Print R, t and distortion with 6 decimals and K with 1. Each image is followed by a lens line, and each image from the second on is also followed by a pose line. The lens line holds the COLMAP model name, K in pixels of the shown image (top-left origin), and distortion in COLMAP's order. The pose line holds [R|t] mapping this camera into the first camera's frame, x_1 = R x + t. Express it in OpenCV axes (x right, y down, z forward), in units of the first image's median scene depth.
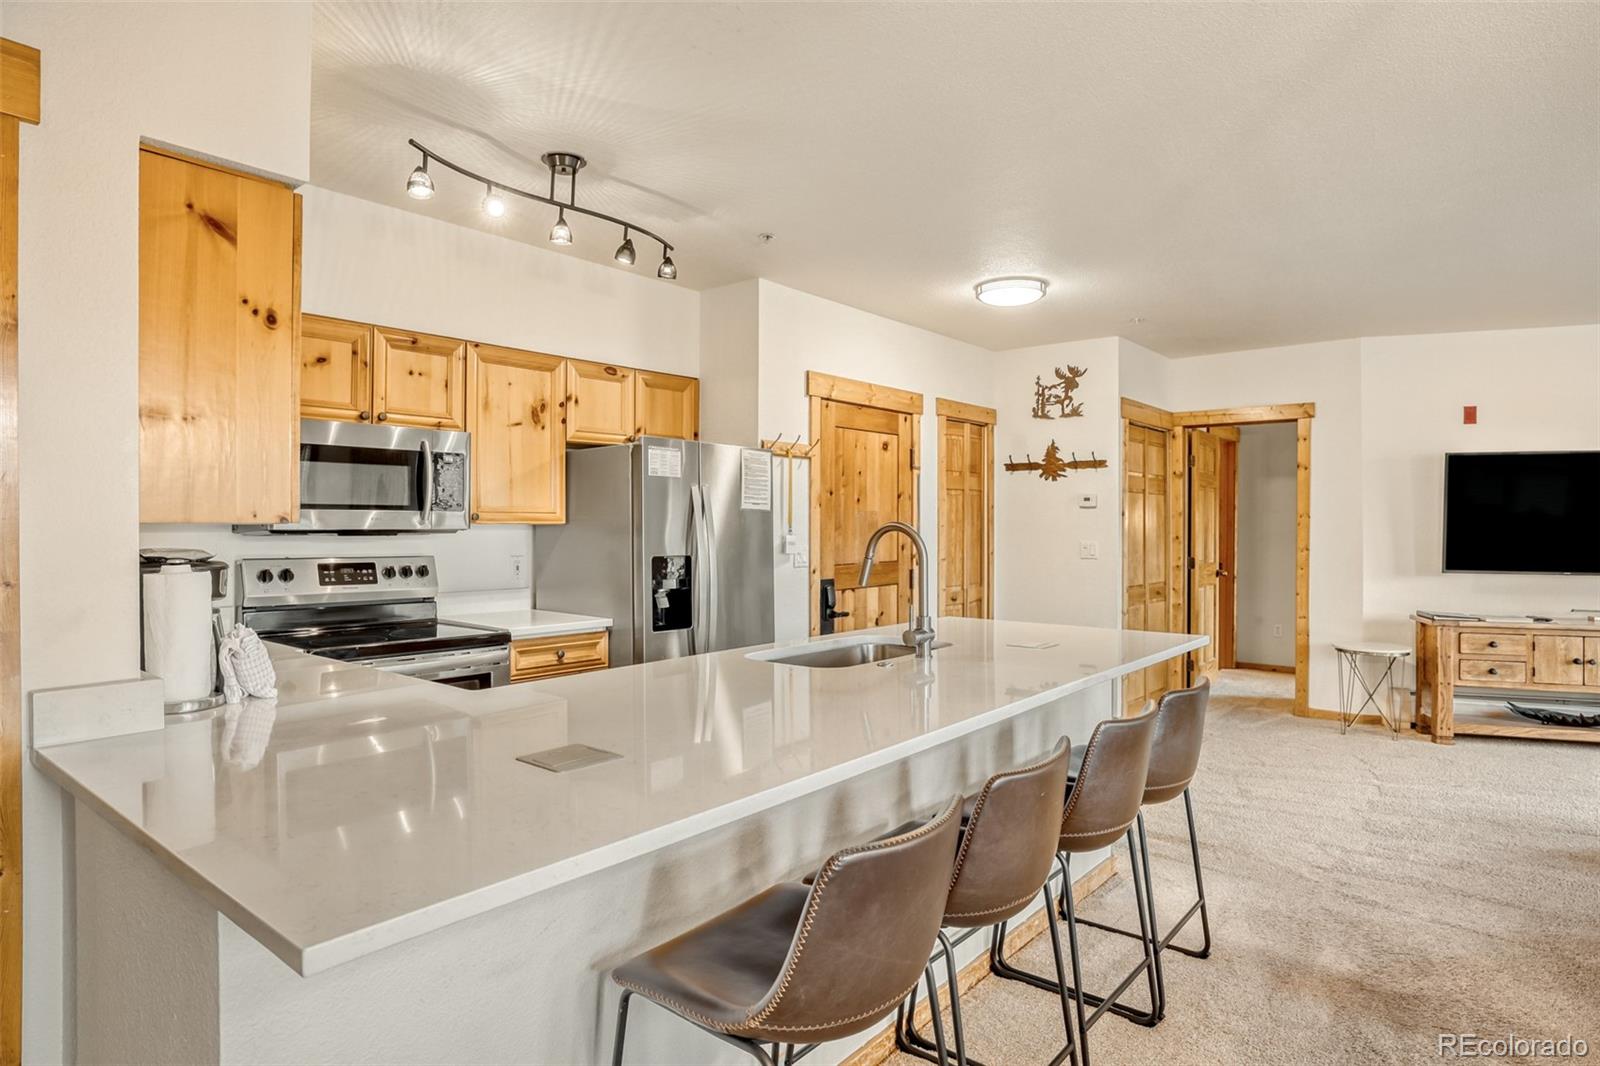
lens RADIAL K [[899.6, 0, 804.5], [0, 899.6, 526.3], [0, 0, 1]] dist [-0.006645, -0.000231]
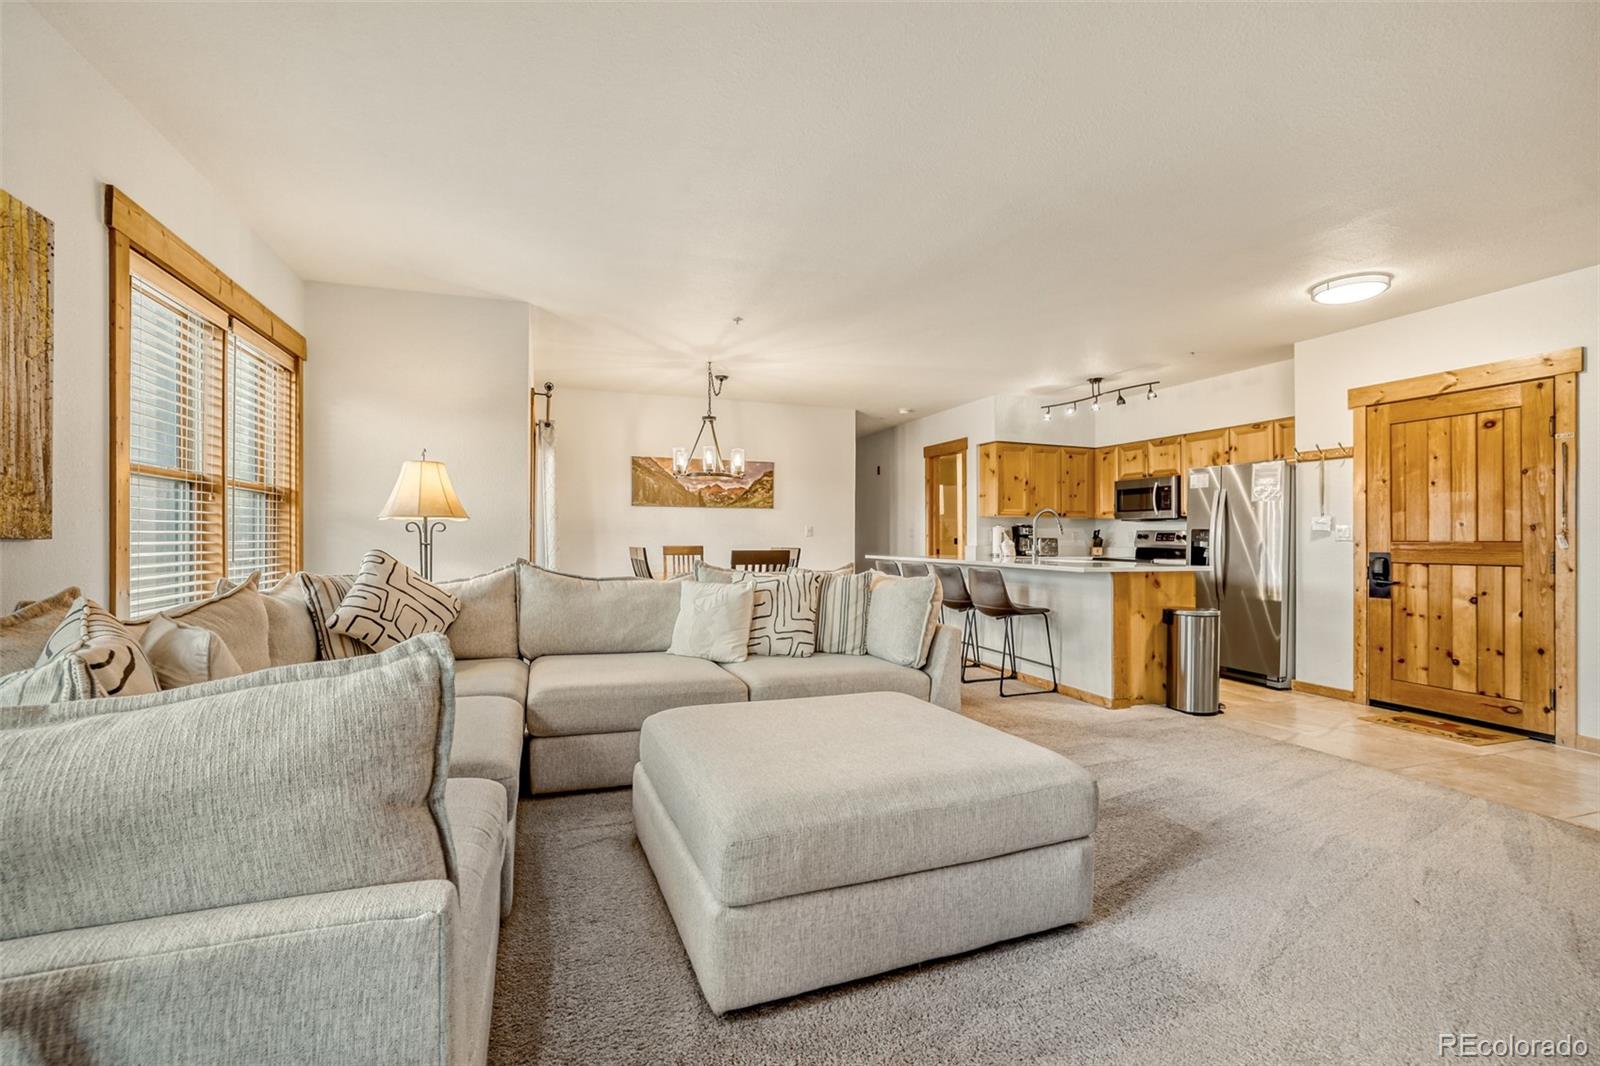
lens RADIAL K [[704.5, 0, 811.6], [0, 704.5, 525.8], [0, 0, 1]] dist [-0.002349, -0.000260]
pose [[-0.490889, -0.019761, -0.870998, 1.653716], [-0.011070, 0.999803, -0.016445, 0.062793], [0.871152, 0.001569, -0.491011, 1.081165]]
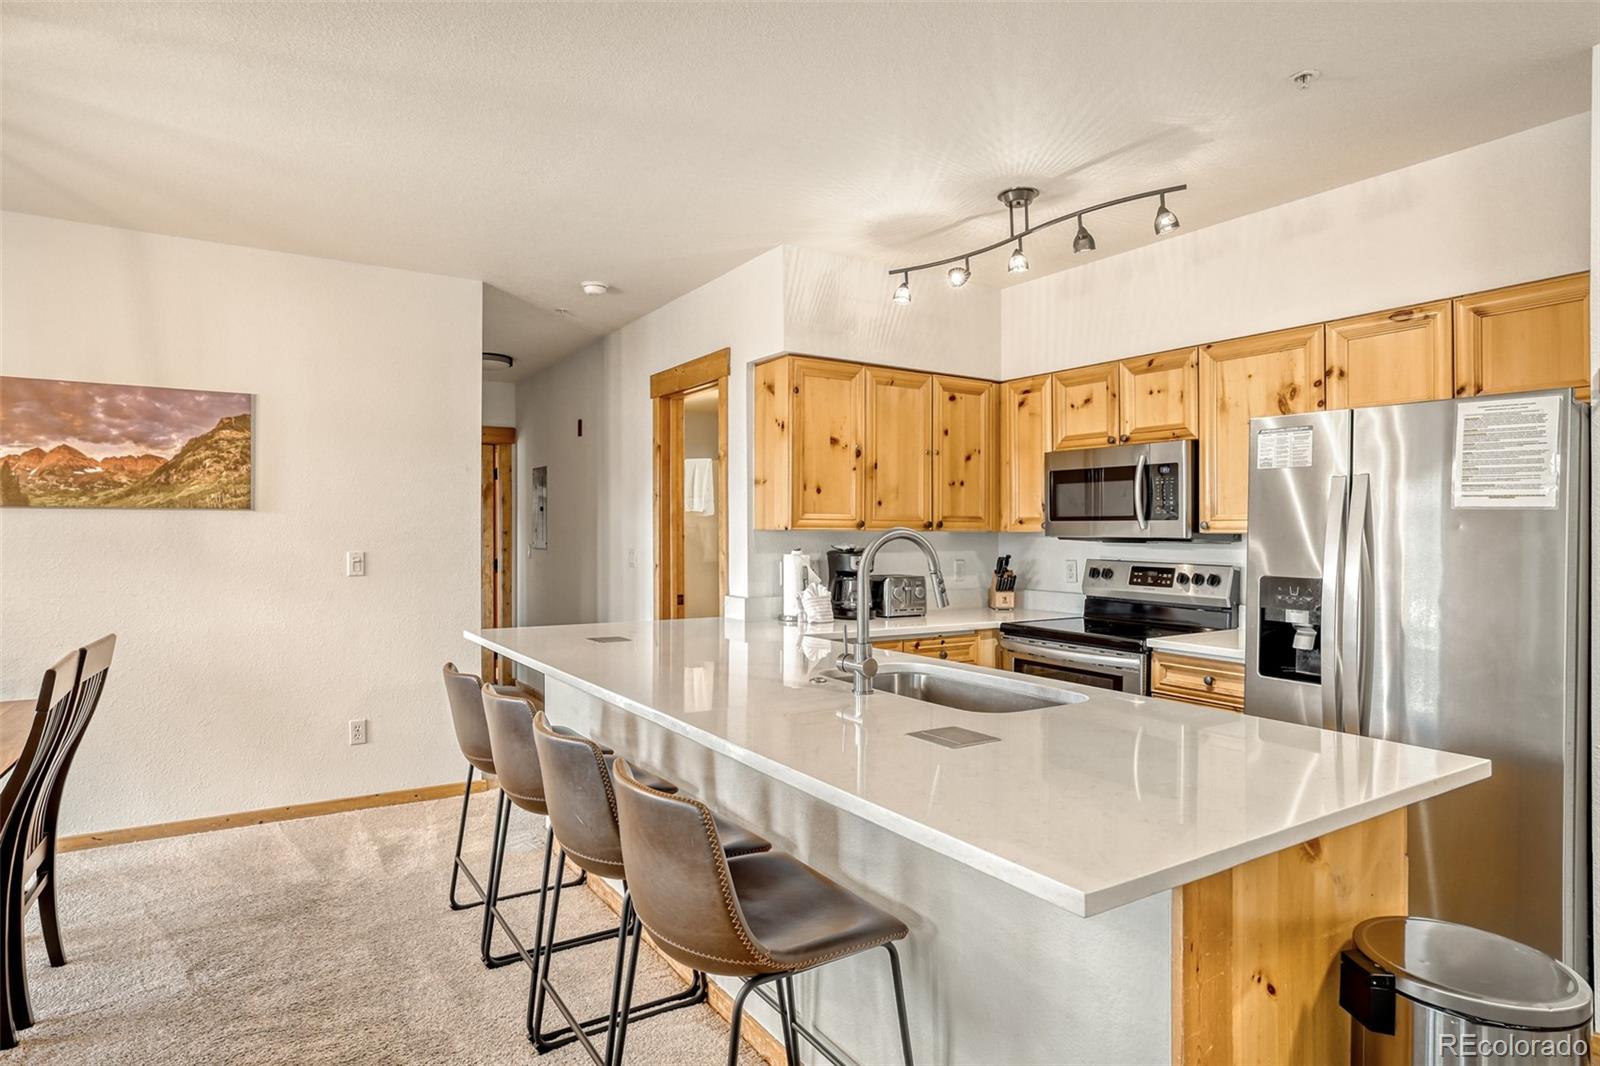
lens RADIAL K [[899.6, 0, 804.5], [0, 899.6, 526.3], [0, 0, 1]] dist [-0.006645, -0.000231]
pose [[-0.297499, -0.006932, -0.954697, 0.696752], [-0.007147, 0.999962, -0.005034, -0.001770], [0.954695, 0.005325, -0.297537, 0.899268]]
